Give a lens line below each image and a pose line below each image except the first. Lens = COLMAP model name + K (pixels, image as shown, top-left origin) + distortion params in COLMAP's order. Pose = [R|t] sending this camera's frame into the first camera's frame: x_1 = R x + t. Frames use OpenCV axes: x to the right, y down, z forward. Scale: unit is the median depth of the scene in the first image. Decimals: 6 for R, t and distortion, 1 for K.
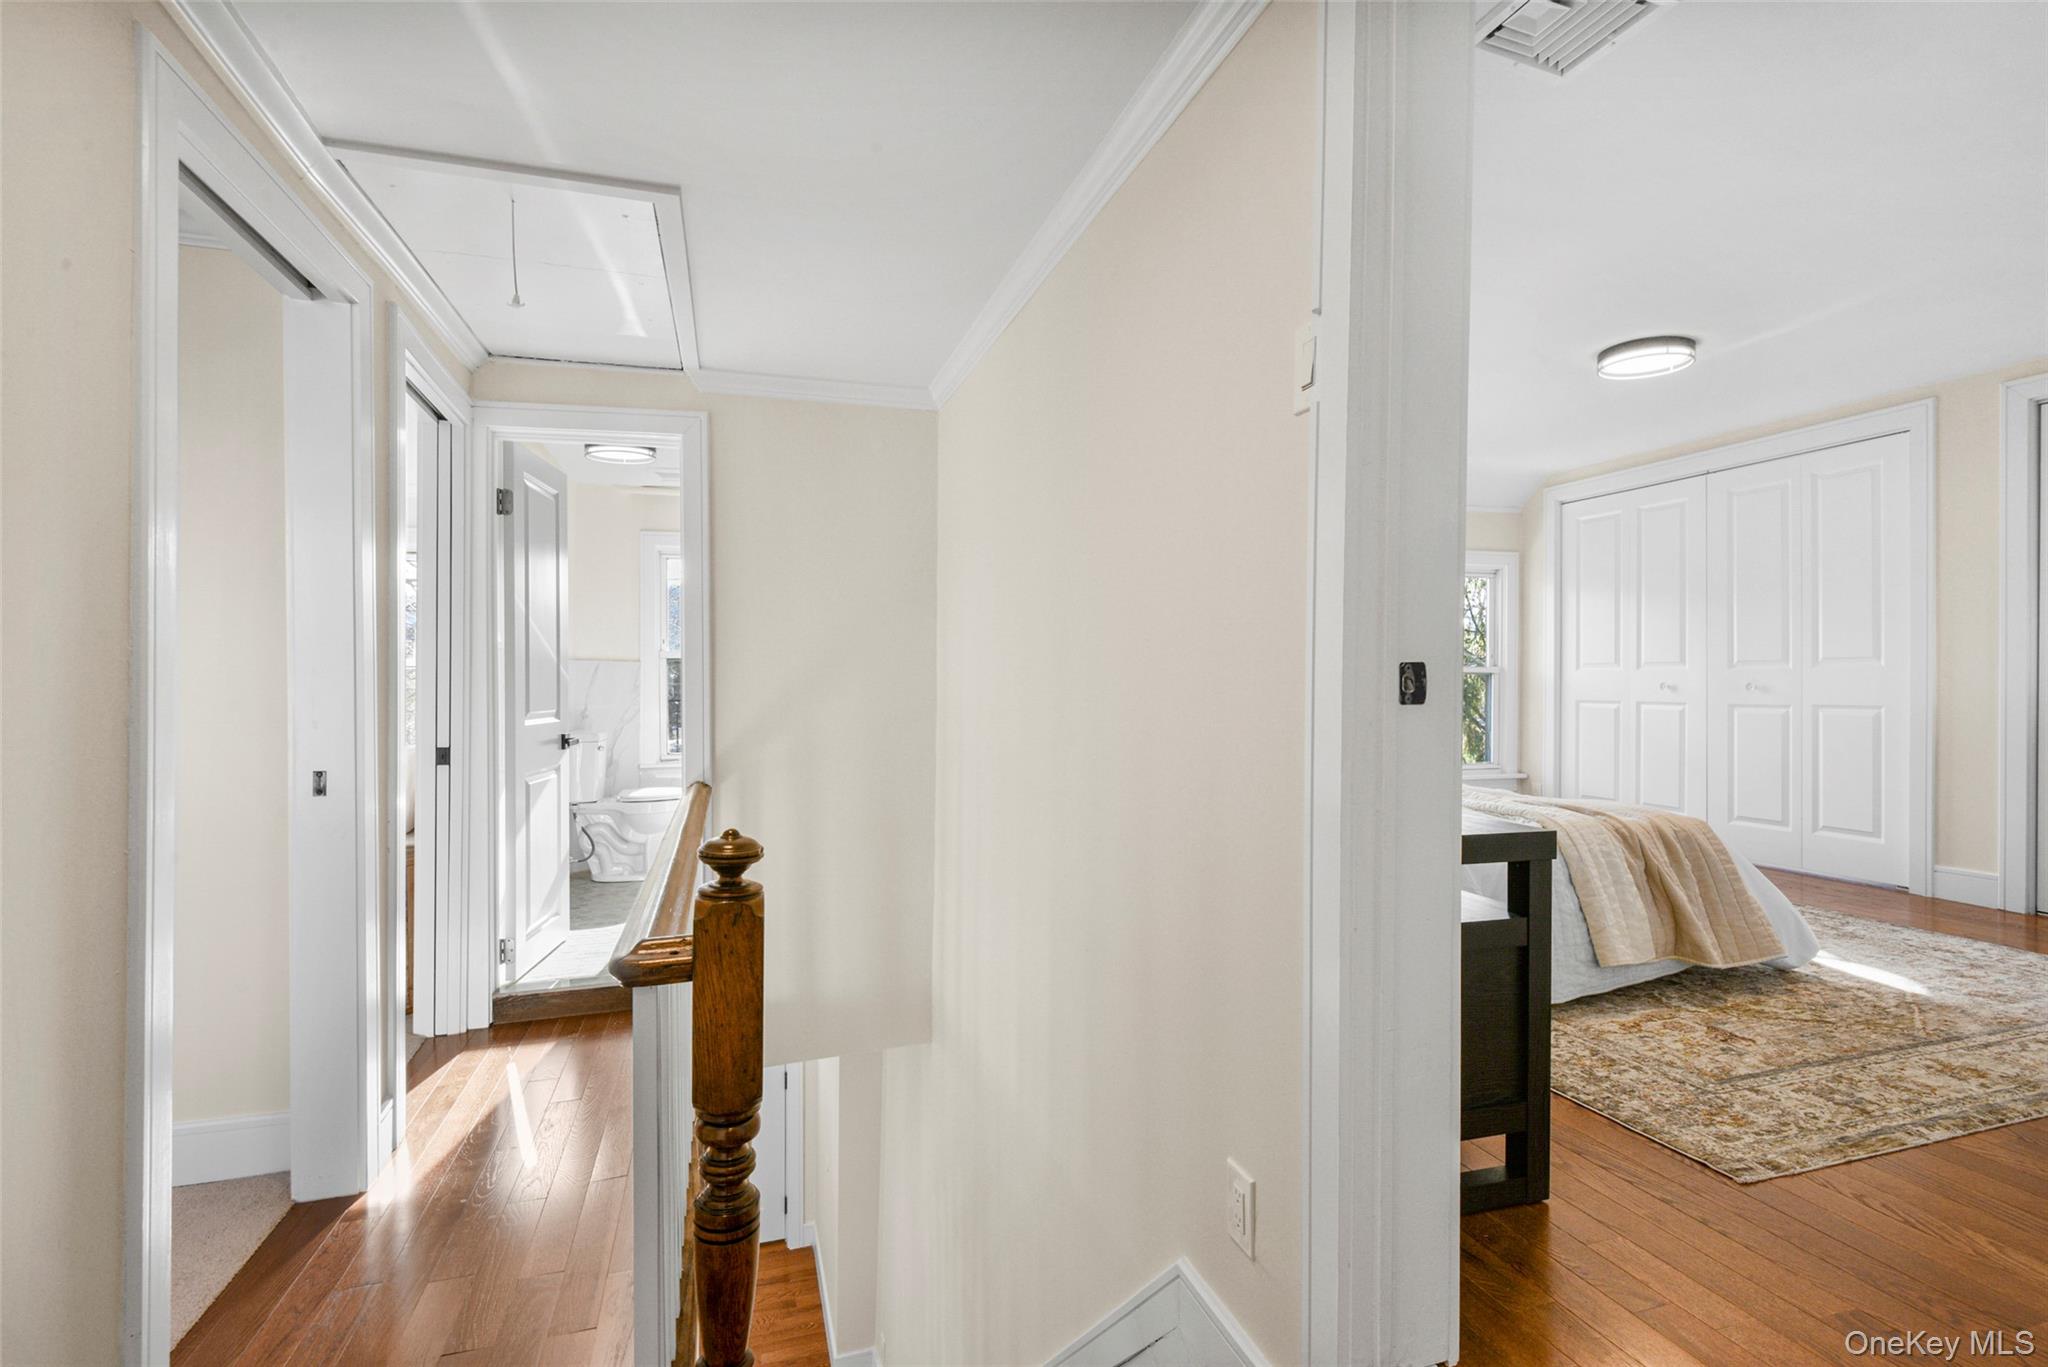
lens RADIAL K [[963.0, 0, 1028.7], [0, 963.0, 678.4], [0, 0, 1]] dist [0.011964, -0.005812]
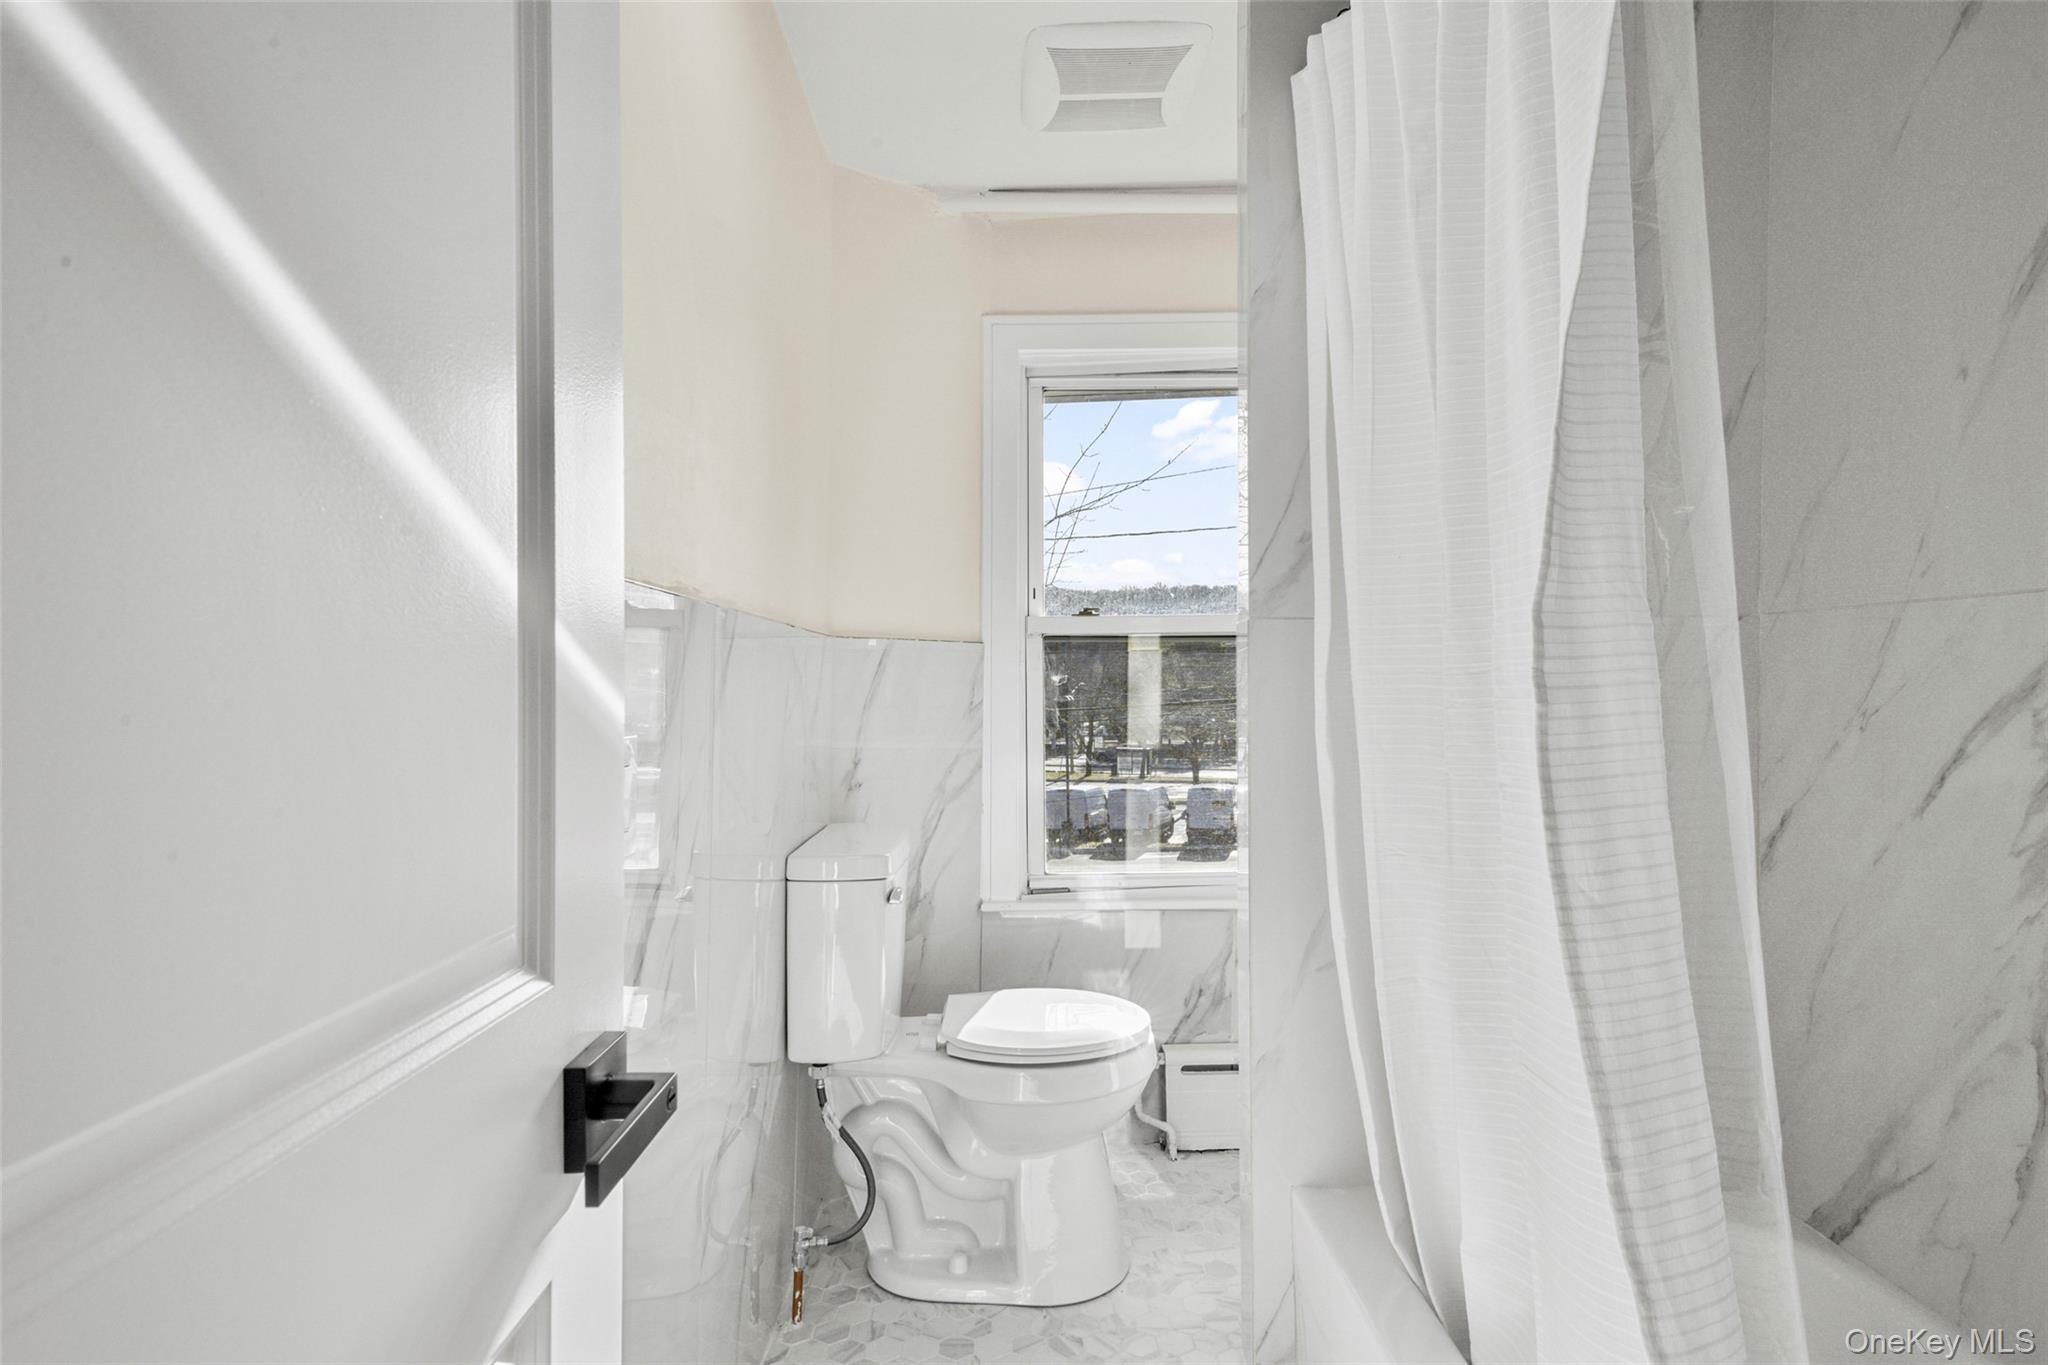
lens RADIAL K [[963.0, 0, 1028.7], [0, 963.0, 677.4], [0, 0, 1]] dist [0.011964, -0.005812]
pose [[0.952269, -0.006069, -0.305199, -0.287094], [0.006528, 0.999979, 0.000484, -0.004422], [0.305189, -0.002454, 0.952289, 0.679867]]
